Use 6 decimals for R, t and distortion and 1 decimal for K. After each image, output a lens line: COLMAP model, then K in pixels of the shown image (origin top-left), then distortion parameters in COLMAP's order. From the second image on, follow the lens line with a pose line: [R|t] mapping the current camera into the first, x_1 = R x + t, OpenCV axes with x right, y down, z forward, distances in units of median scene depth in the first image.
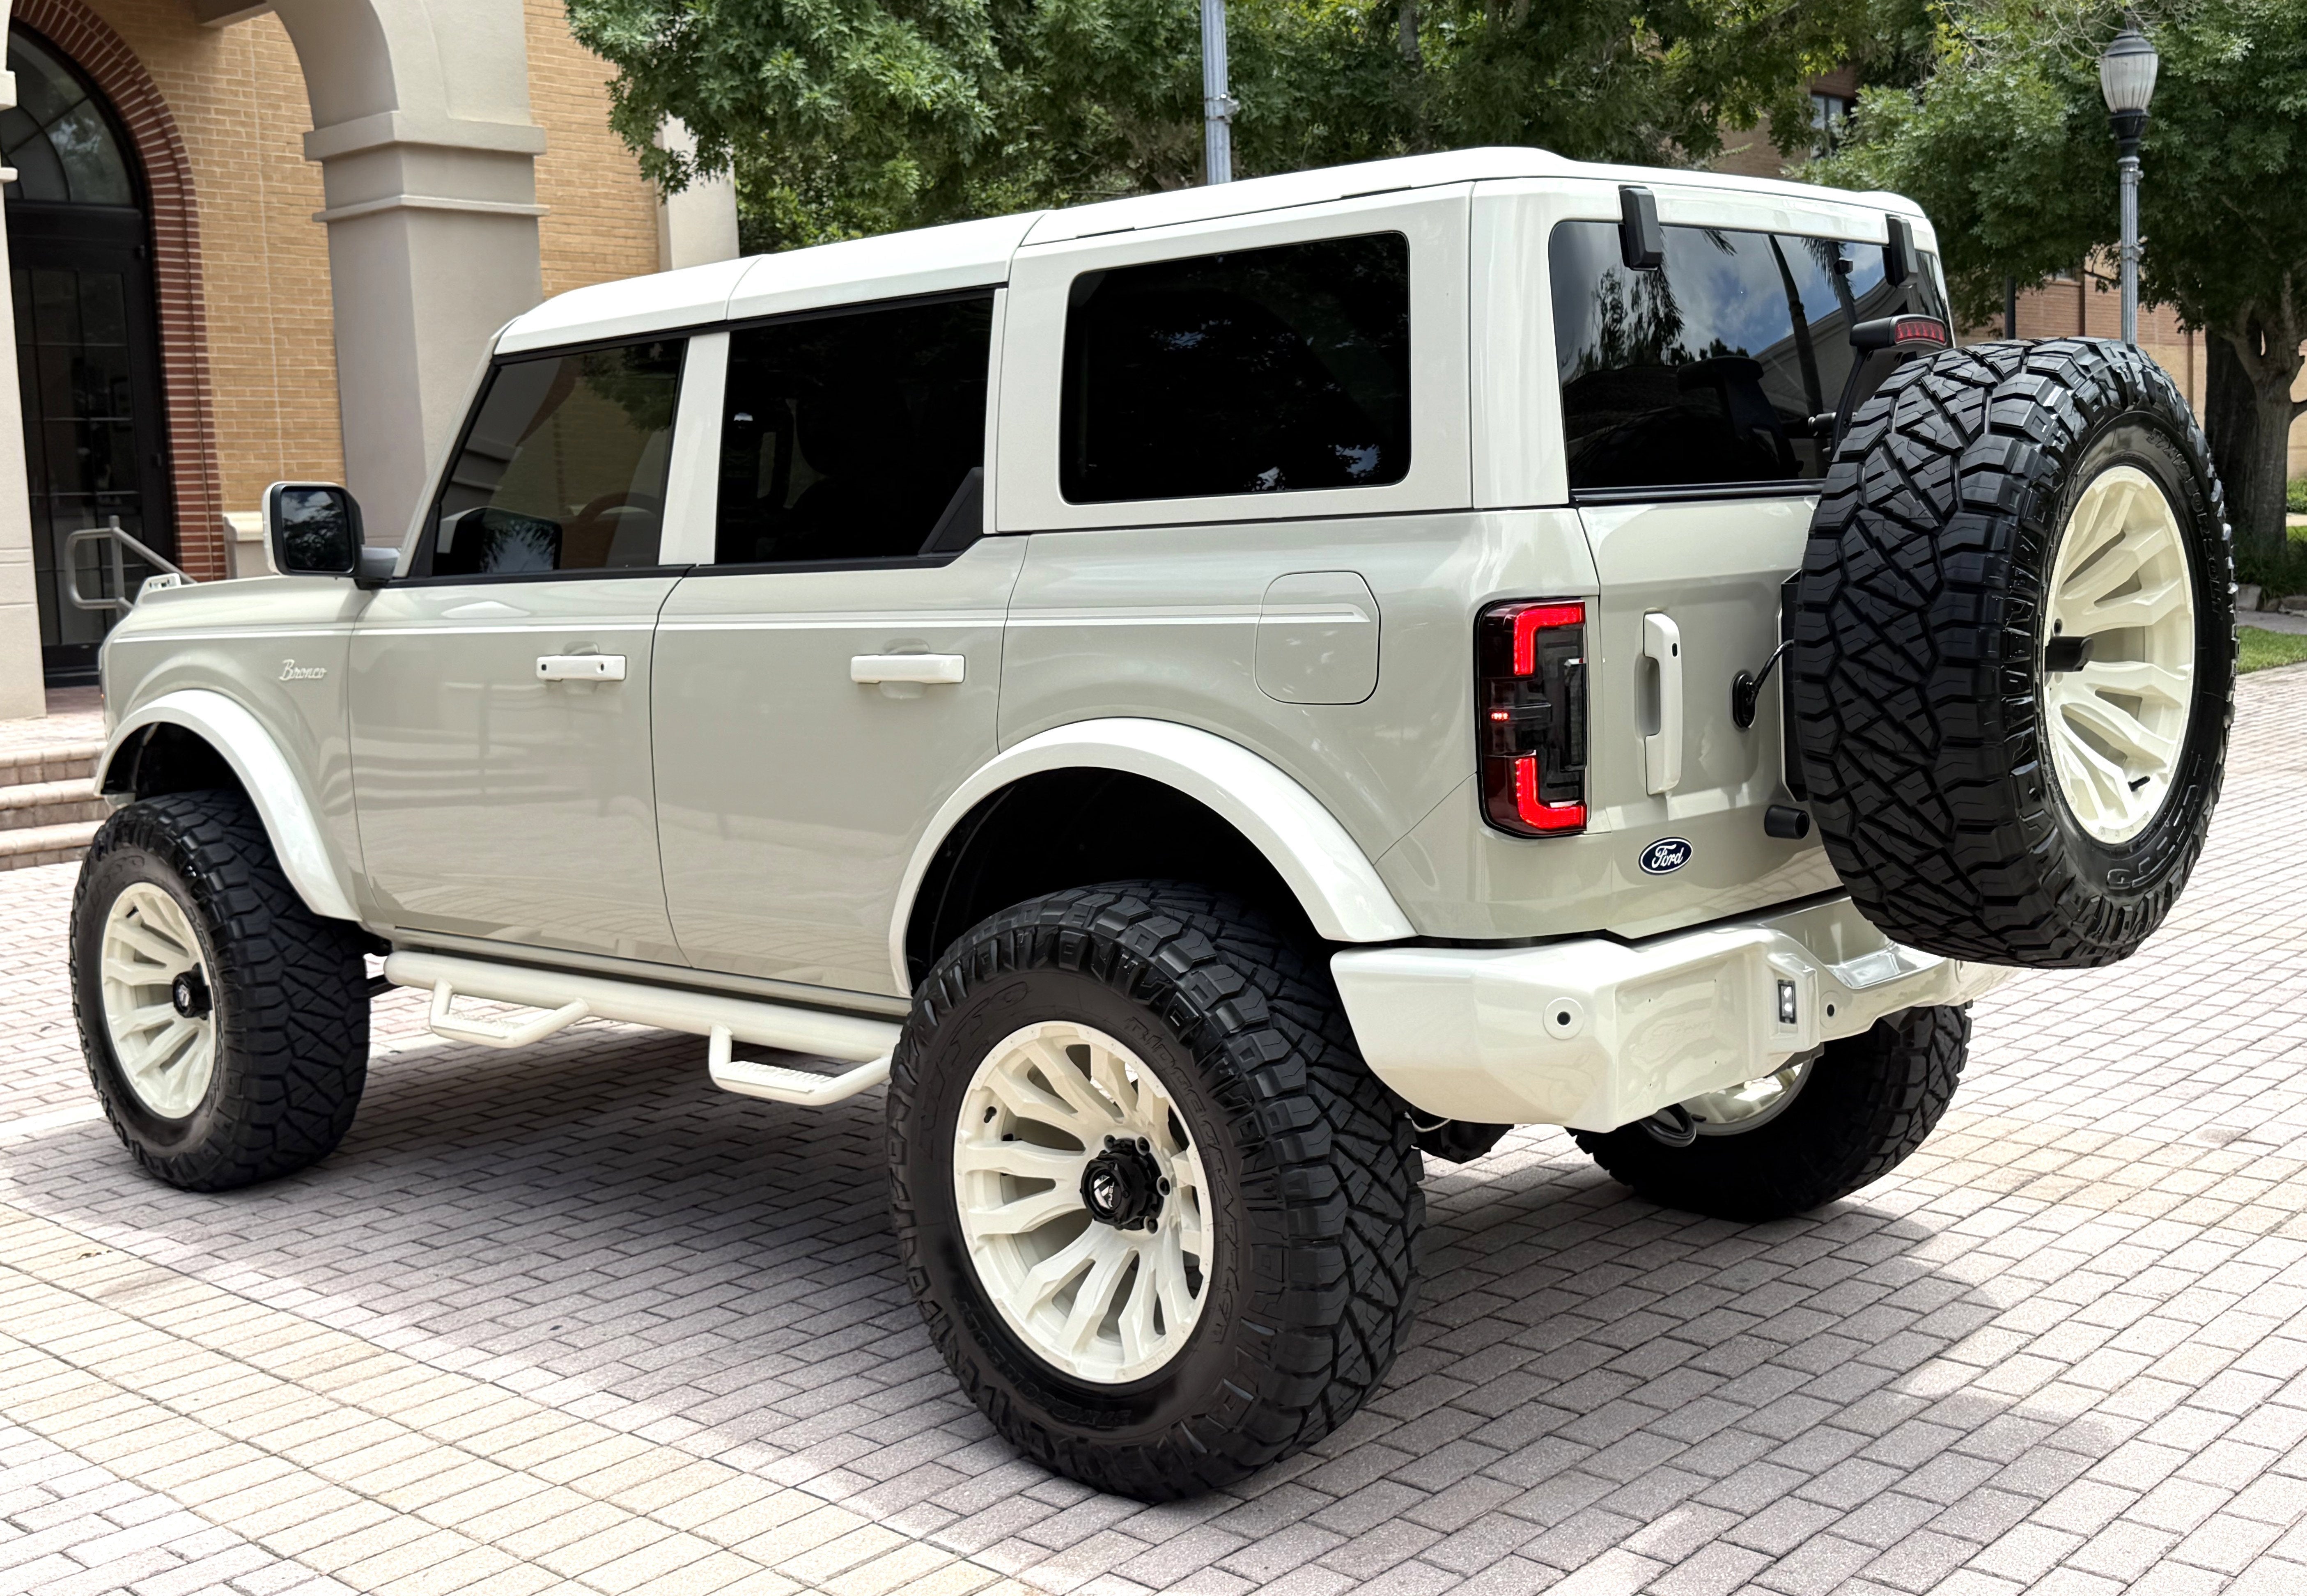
lens RADIAL K [[2447.0, 0, 1155.2], [0, 2447.0, 864.8], [0, 0, 1]] dist [0.011566, -0.022317]
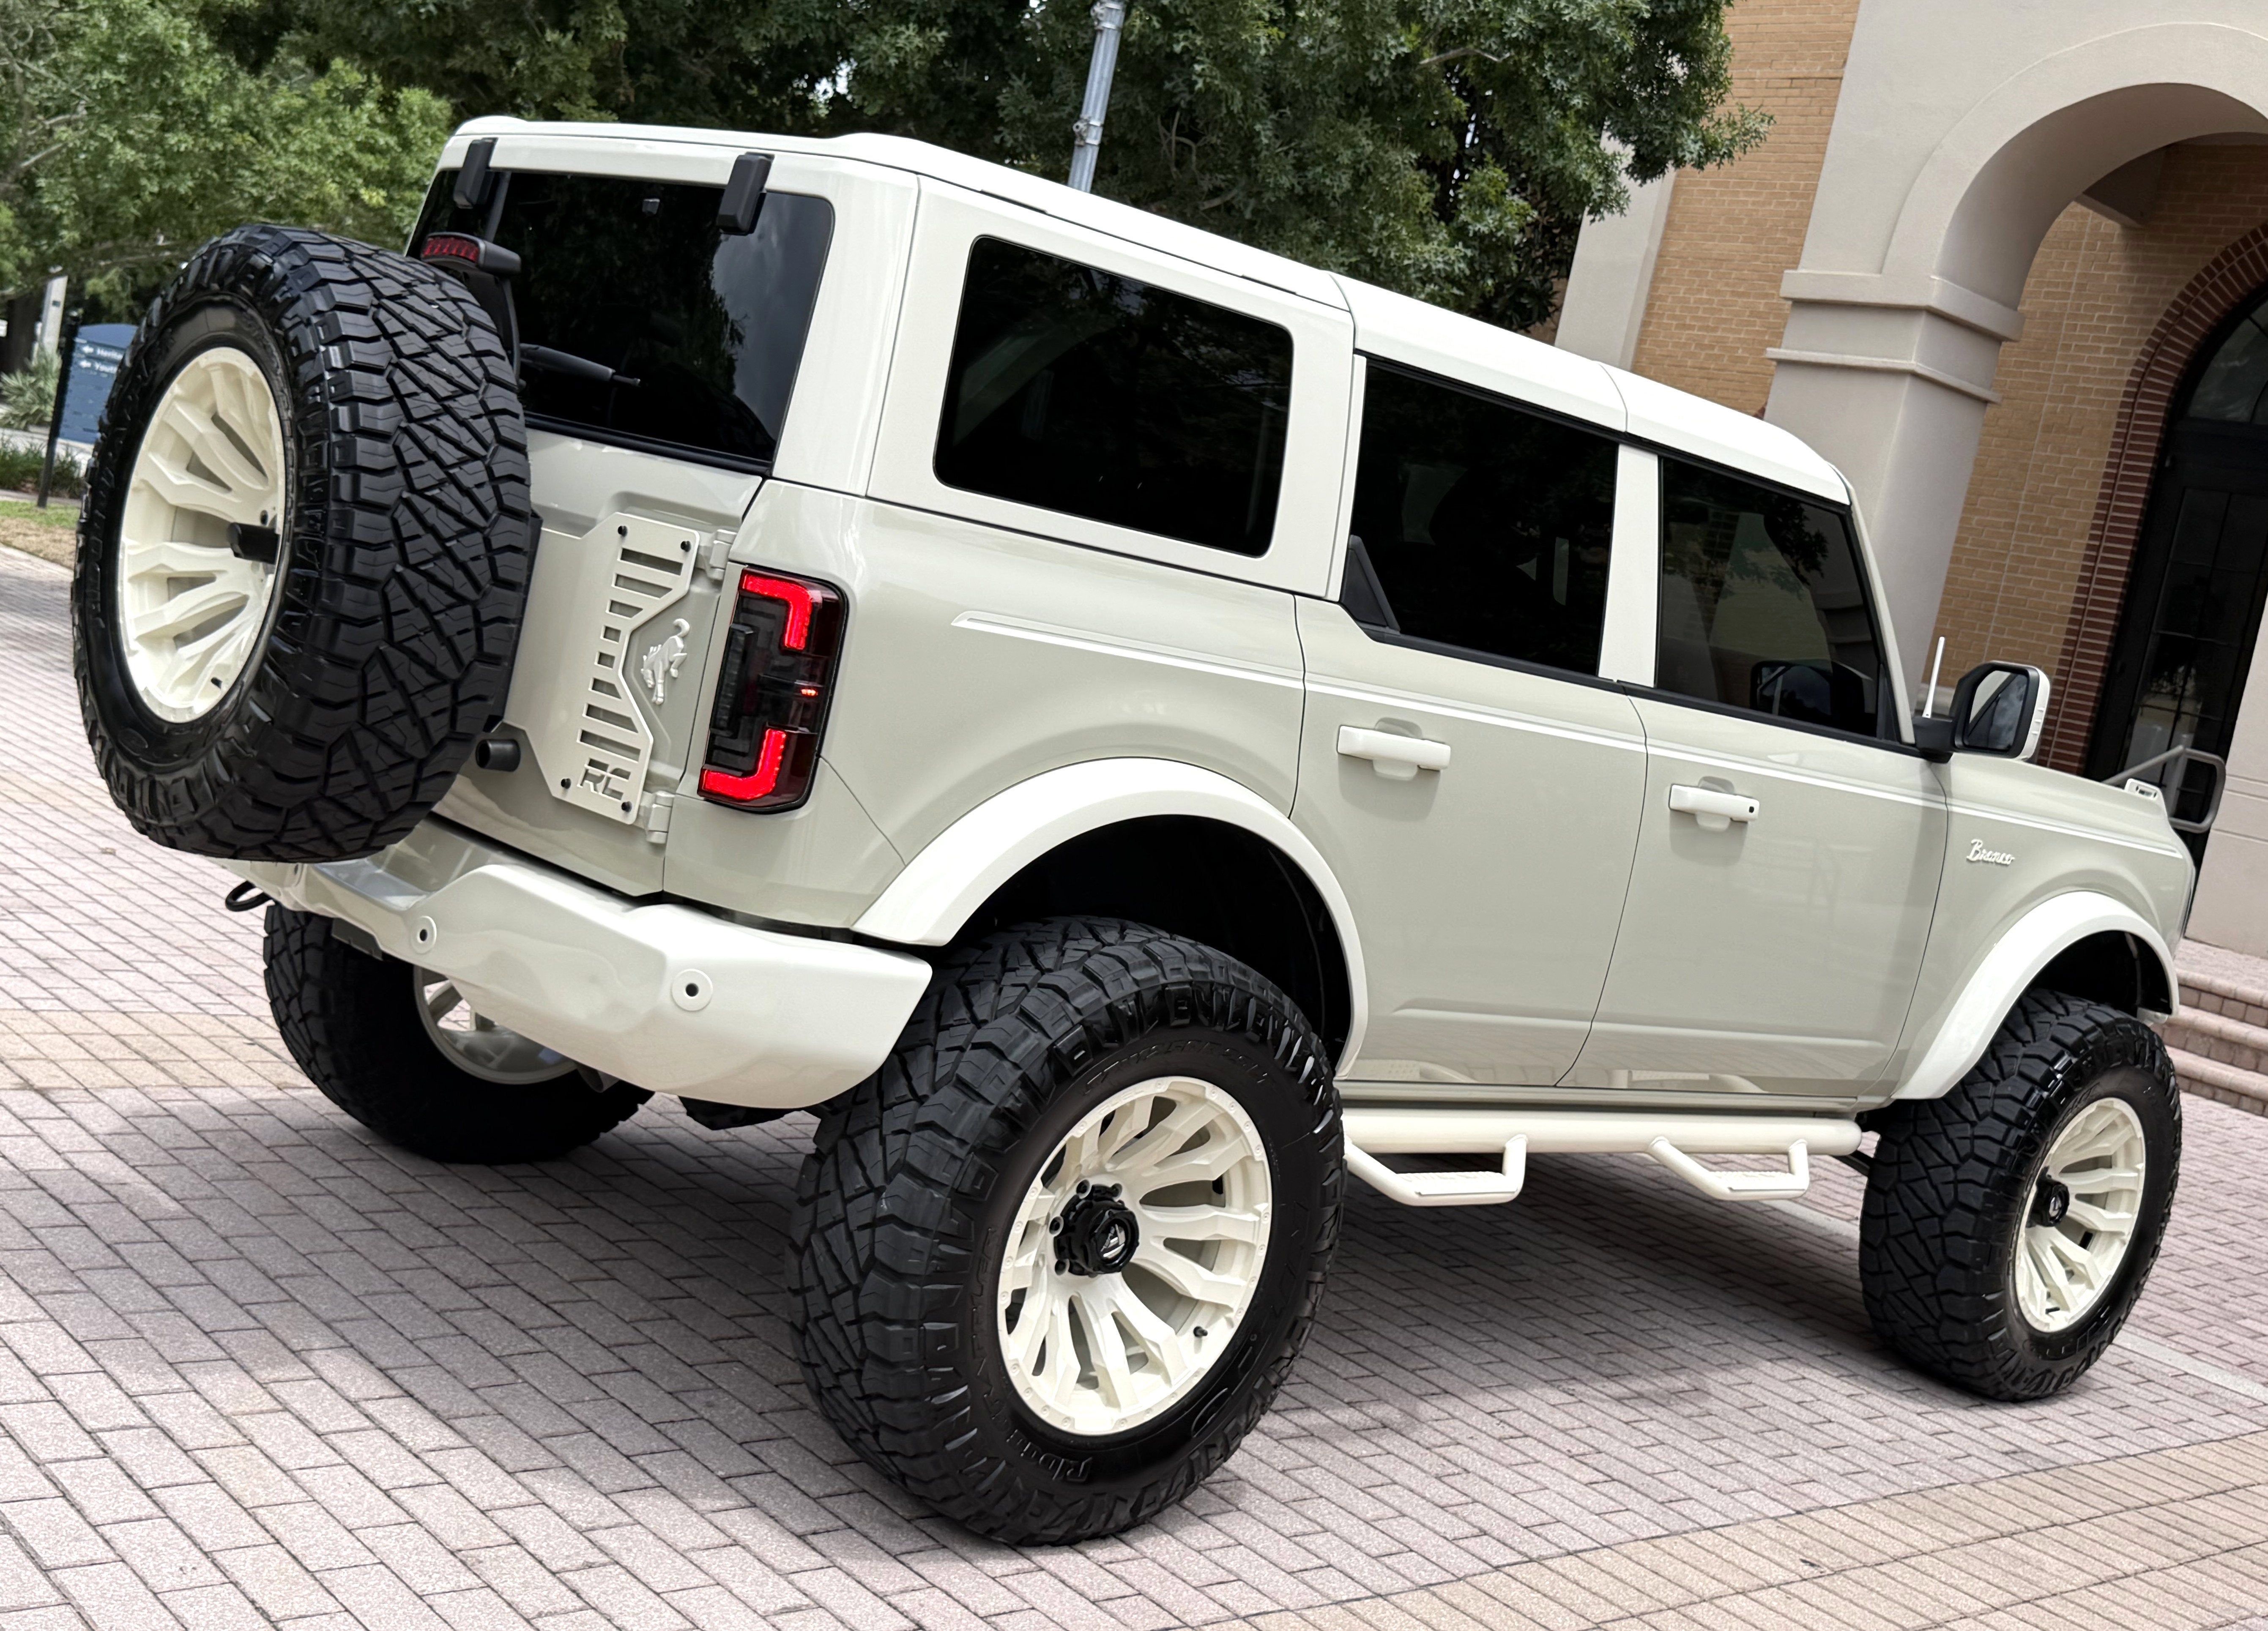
lens RADIAL K [[2605.6, 0, 1022.3], [0, 2605.6, 769.4], [0, 0, 1]] dist [0.052722, 0.006206]
pose [[-0.118396, 0.106363, -0.987253, 1.185418], [-0.332655, 0.932544, 0.140362, -0.212901], [0.935587, 0.345033, -0.075027, 1.185140]]
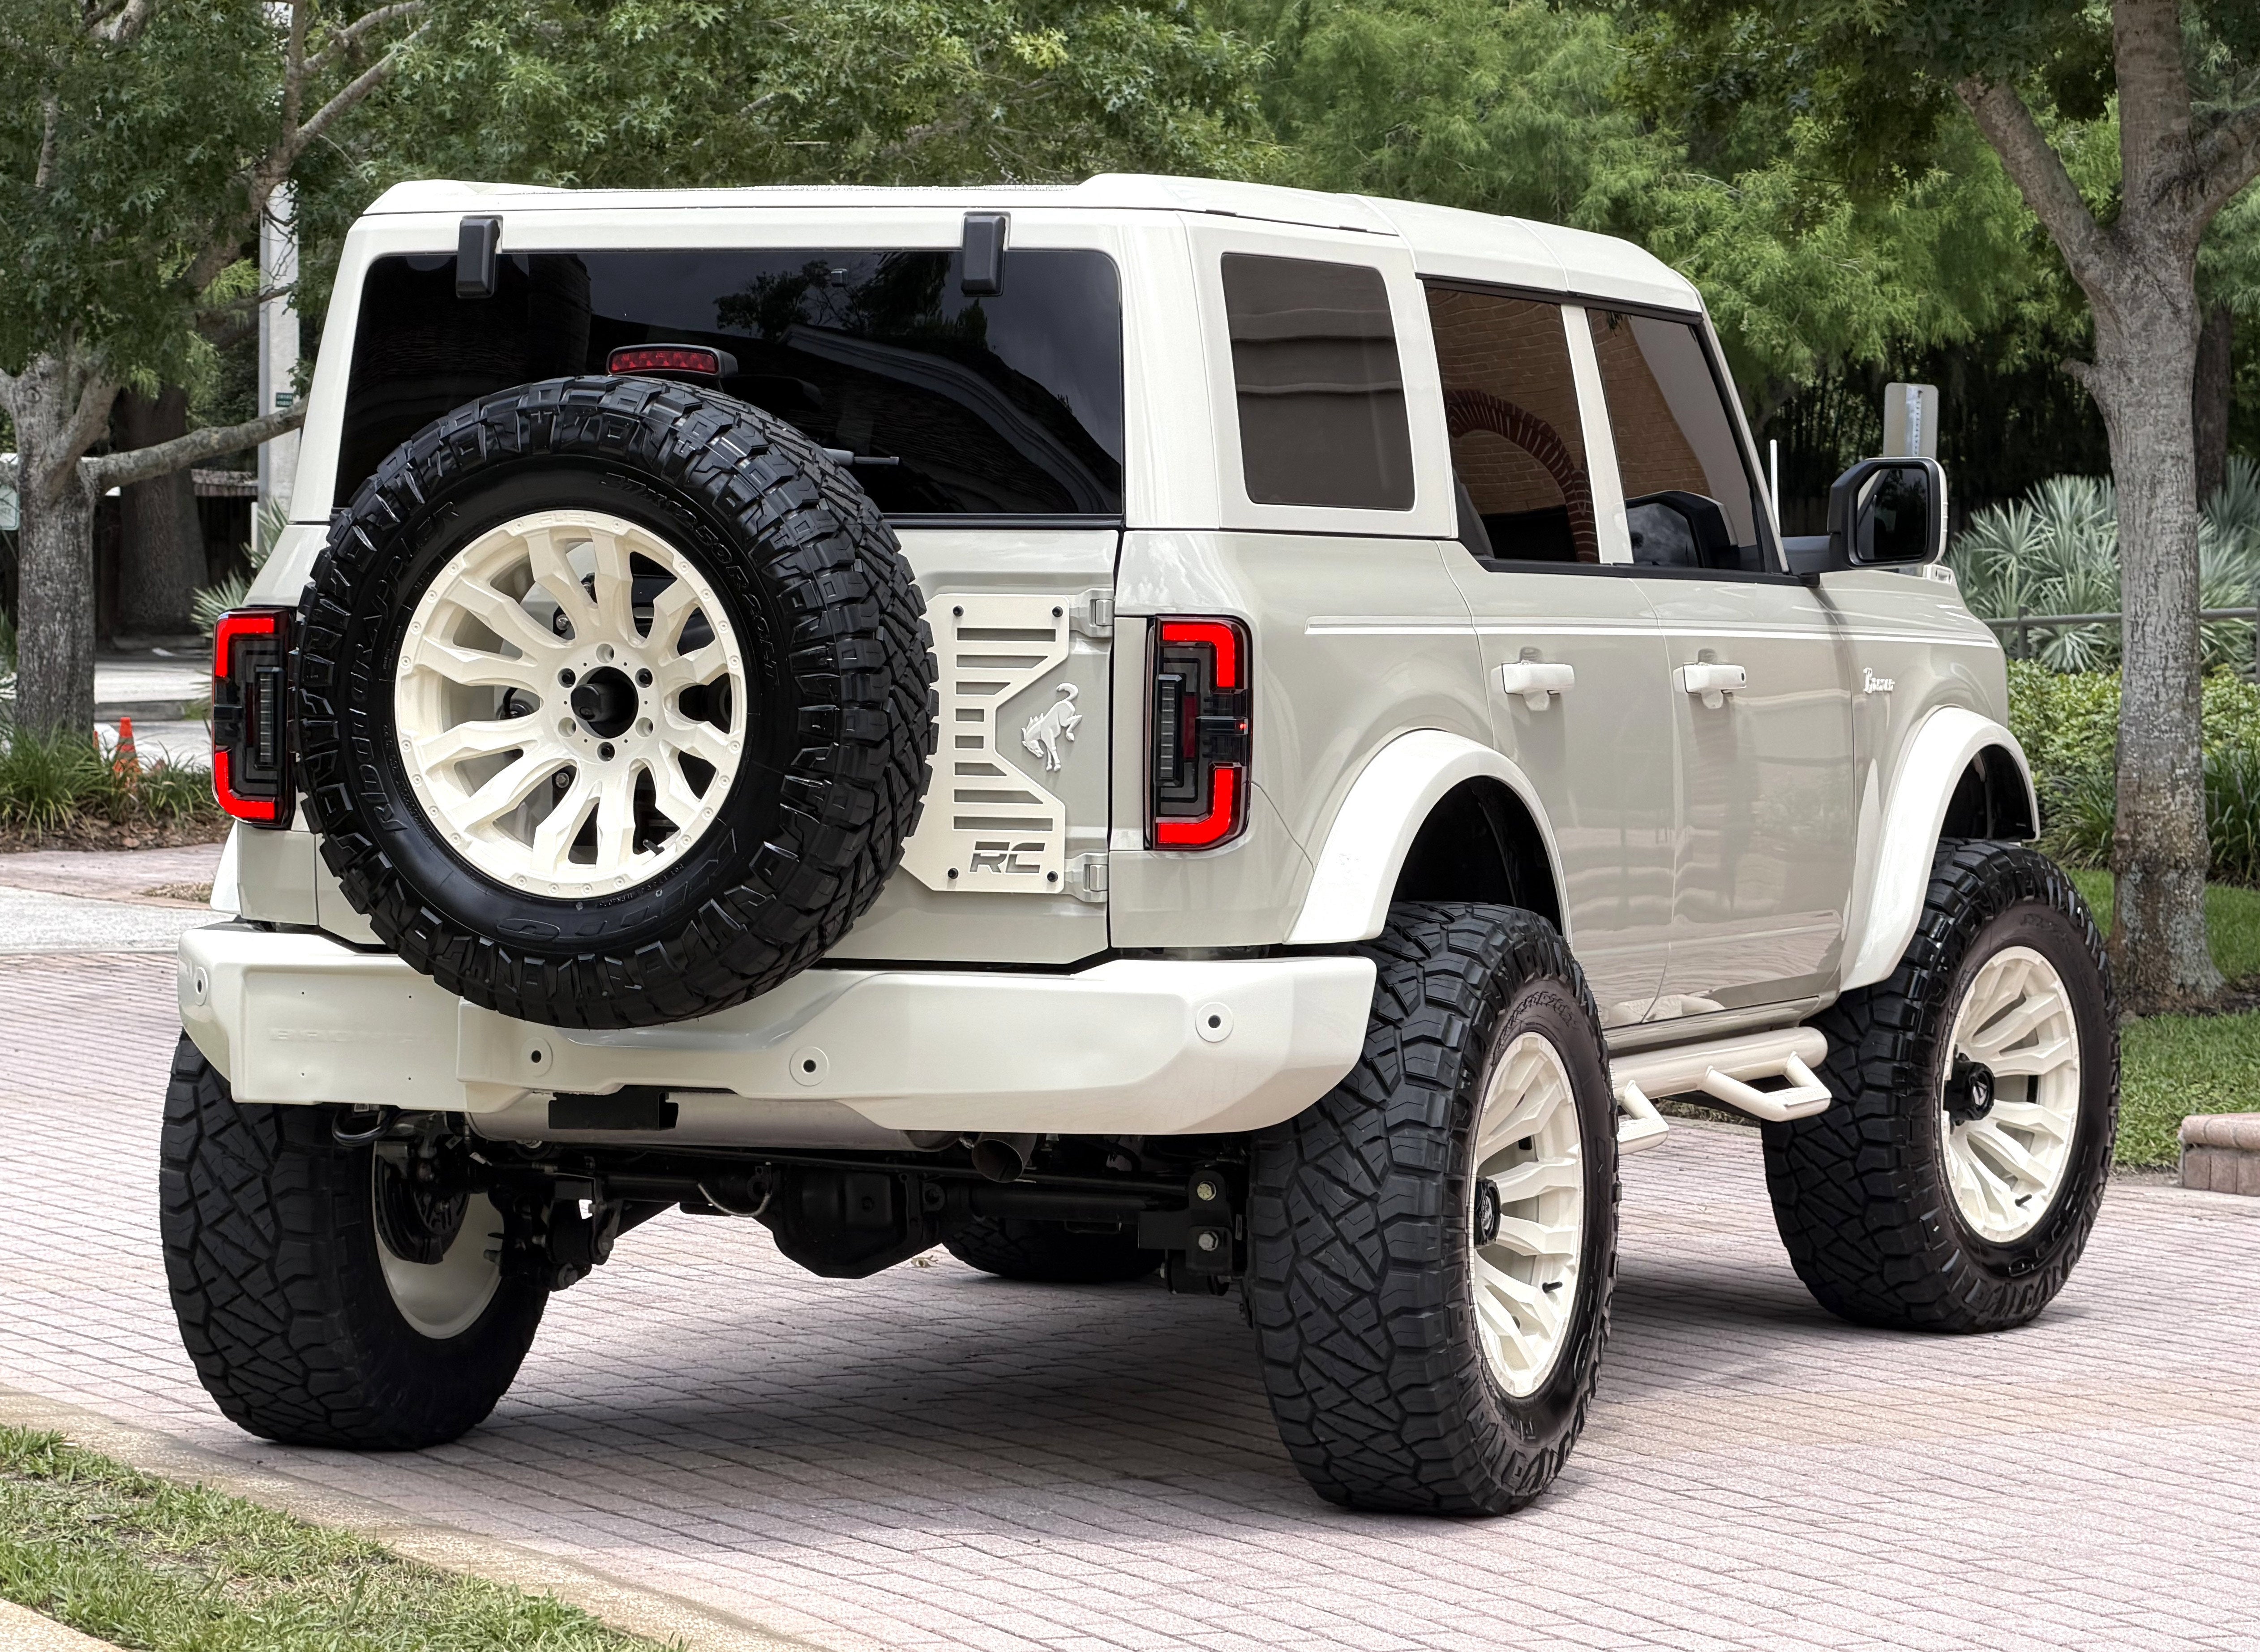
lens RADIAL K [[11392.6, 0, 696.3], [0, 11392.6, 827.4], [0, 0, 1]] dist [-0.077181, -1.826030]
pose [[0.383168, 0.066362, -0.921292, 3.781867], [-0.151839, 0.988373, 0.008044, -0.066351], [0.911113, 0.136806, 0.388789, -0.572154]]
